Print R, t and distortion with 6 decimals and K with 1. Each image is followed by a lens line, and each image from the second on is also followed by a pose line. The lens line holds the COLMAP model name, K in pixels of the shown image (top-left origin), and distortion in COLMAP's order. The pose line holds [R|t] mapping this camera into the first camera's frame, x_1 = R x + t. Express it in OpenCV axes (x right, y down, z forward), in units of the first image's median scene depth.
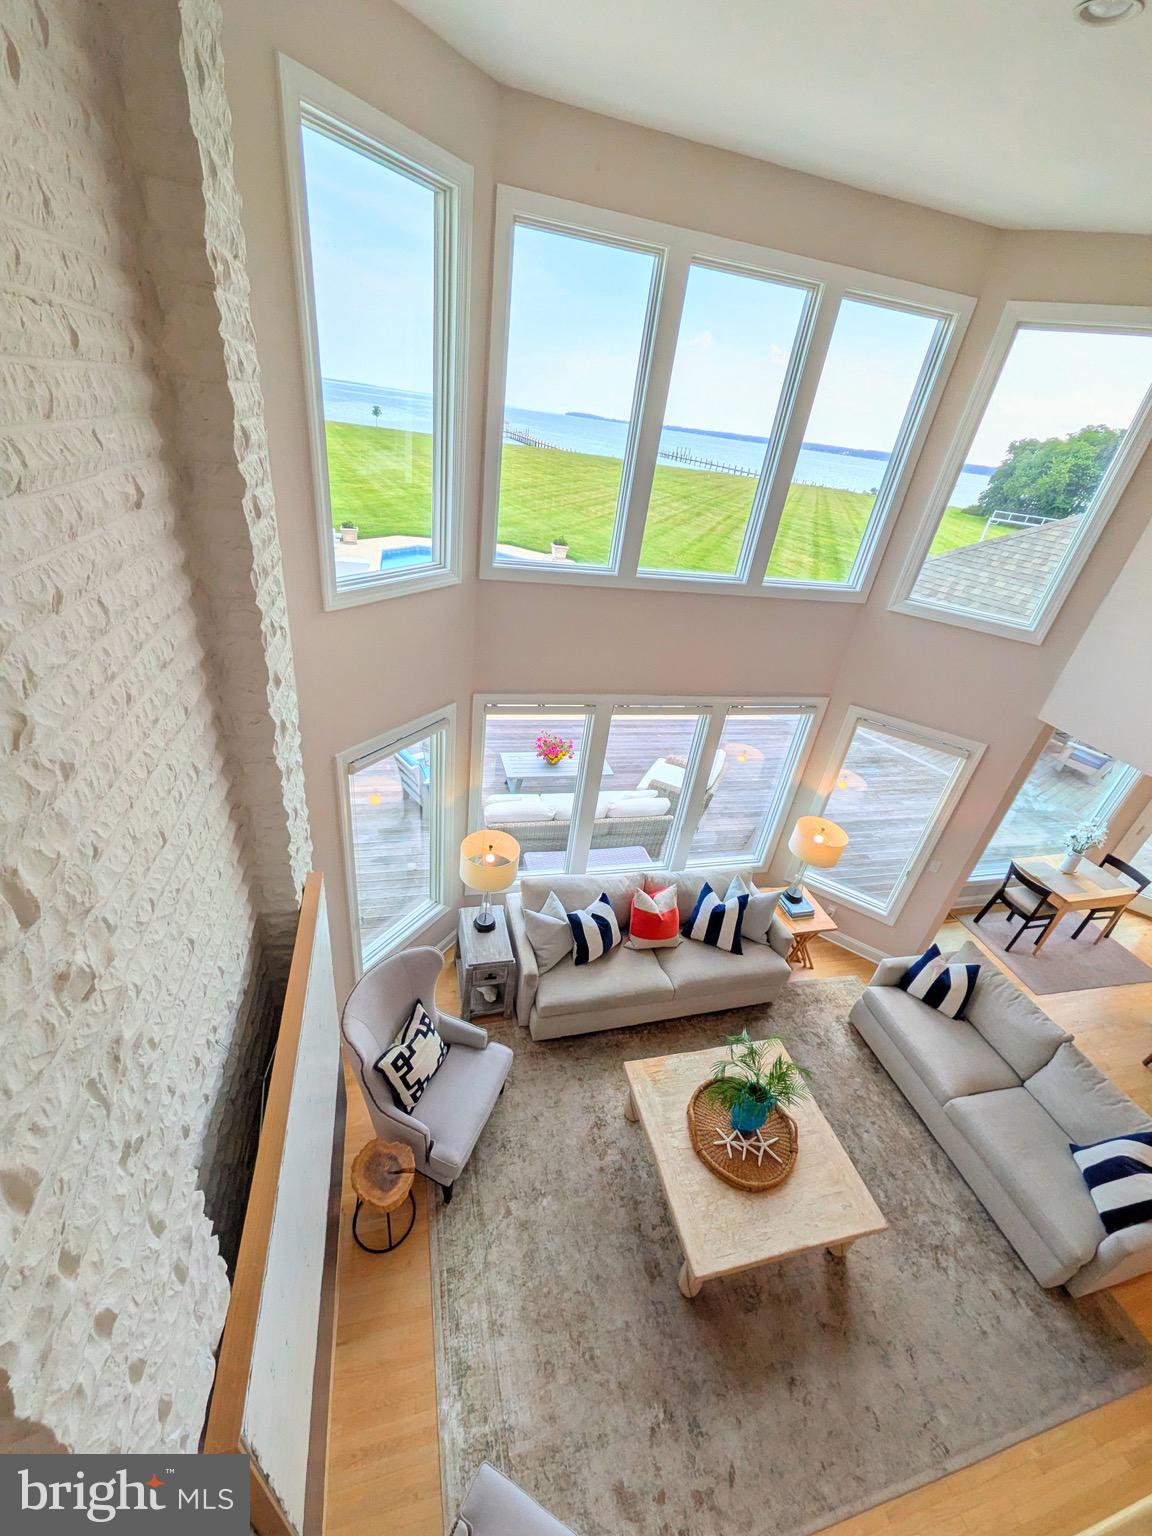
lens RADIAL K [[605.7, 0, 572.6], [0, 605.7, 767.5], [0, 0, 1]] dist [0.007481, -0.001218]
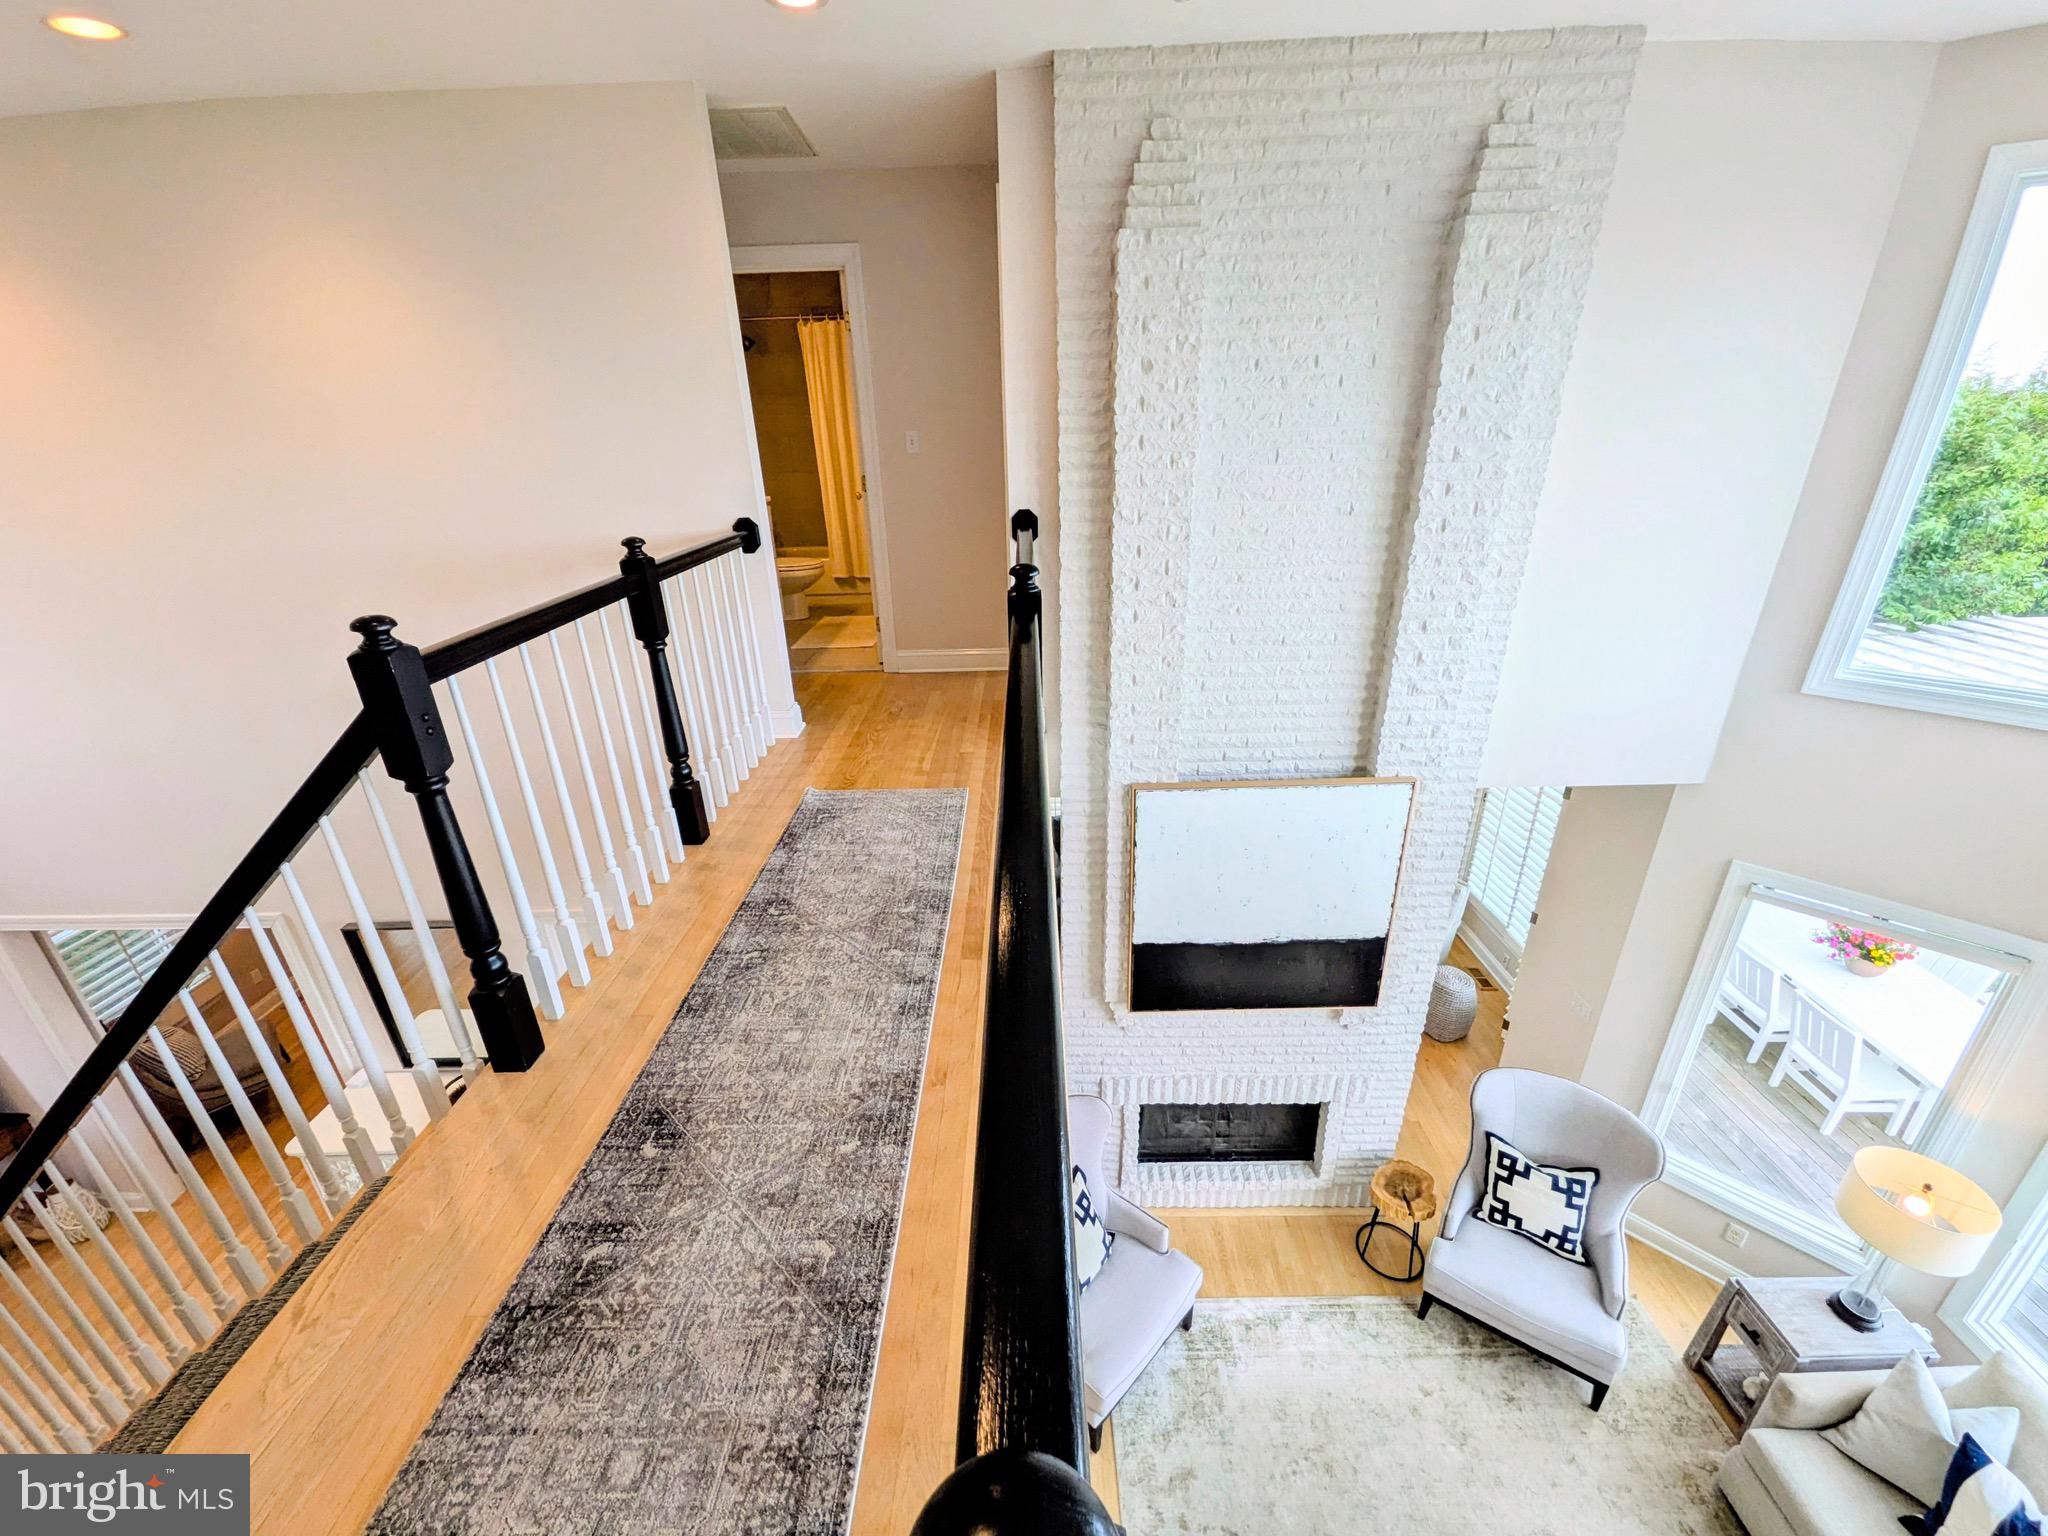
lens RADIAL K [[807.6, 0, 1017.9], [0, 807.6, 772.2], [0, 0, 1]] dist [0.007481, -0.001218]
pose [[-0.261059, 0.275273, -0.925242, 0.595767], [-0.490660, 0.787593, 0.372761, -0.033262], [0.831325, 0.551292, -0.070543, 0.135182]]
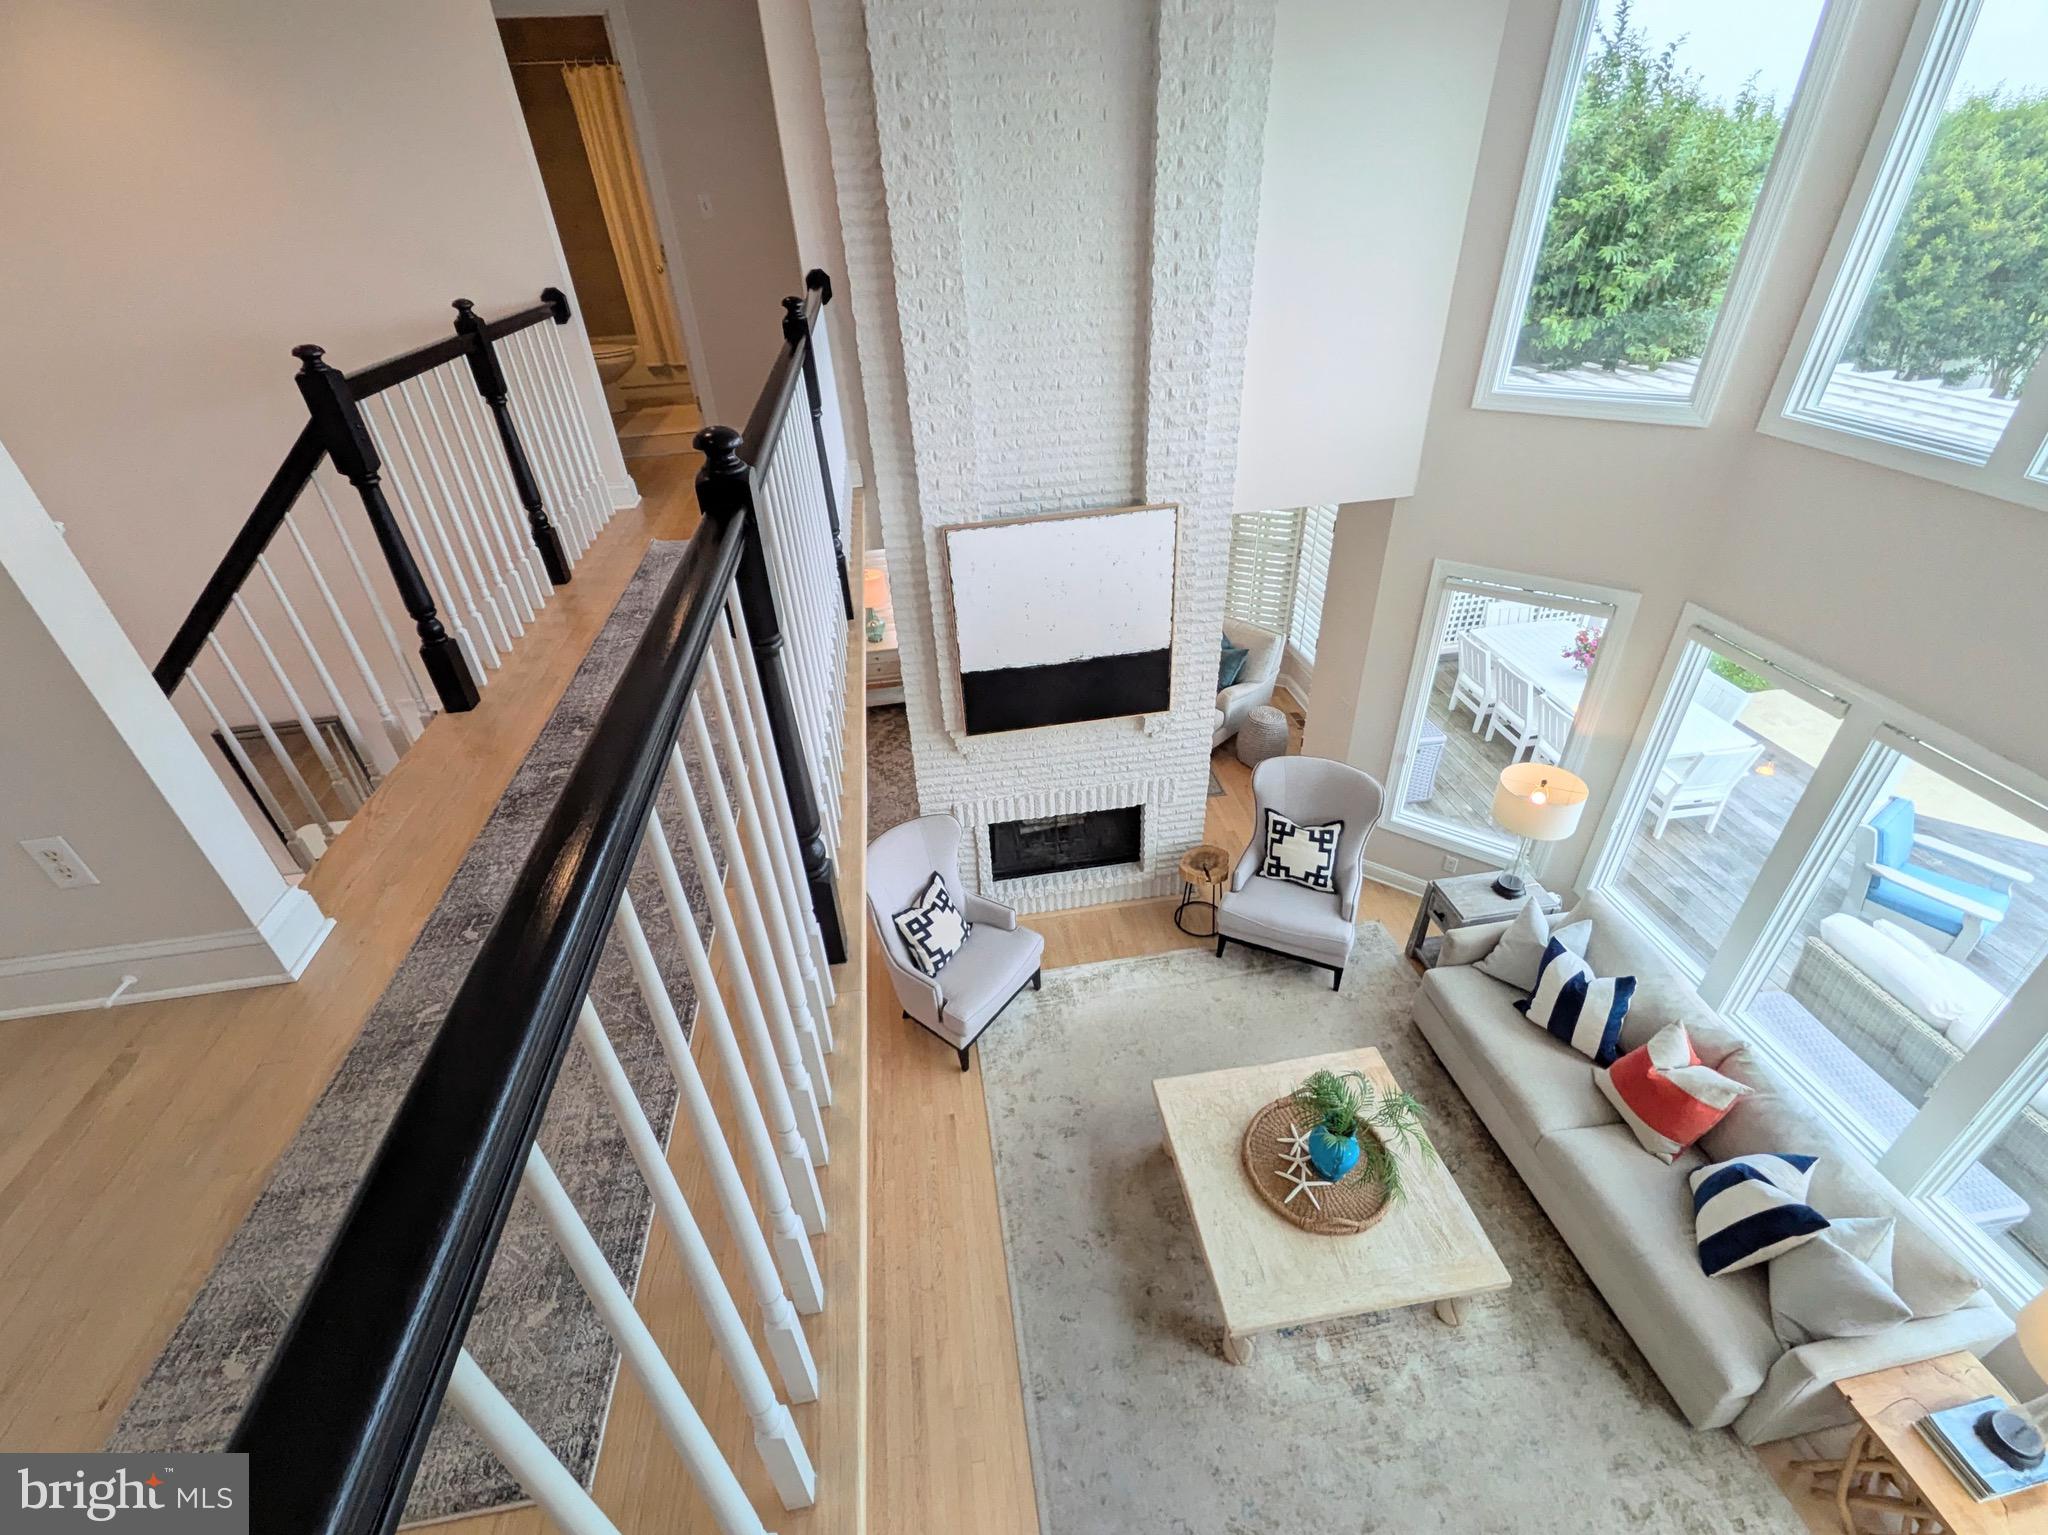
lens RADIAL K [[889.6, 0, 1012.3], [0, 889.6, 777.4], [0, 0, 1]] dist [0.008061, -0.001468]
pose [[-0.118136, 0.453935, -0.883169, 0.825601], [-0.469450, 0.758198, 0.452497, -0.058869], [0.875021, 0.468059, 0.123529, 0.246441]]
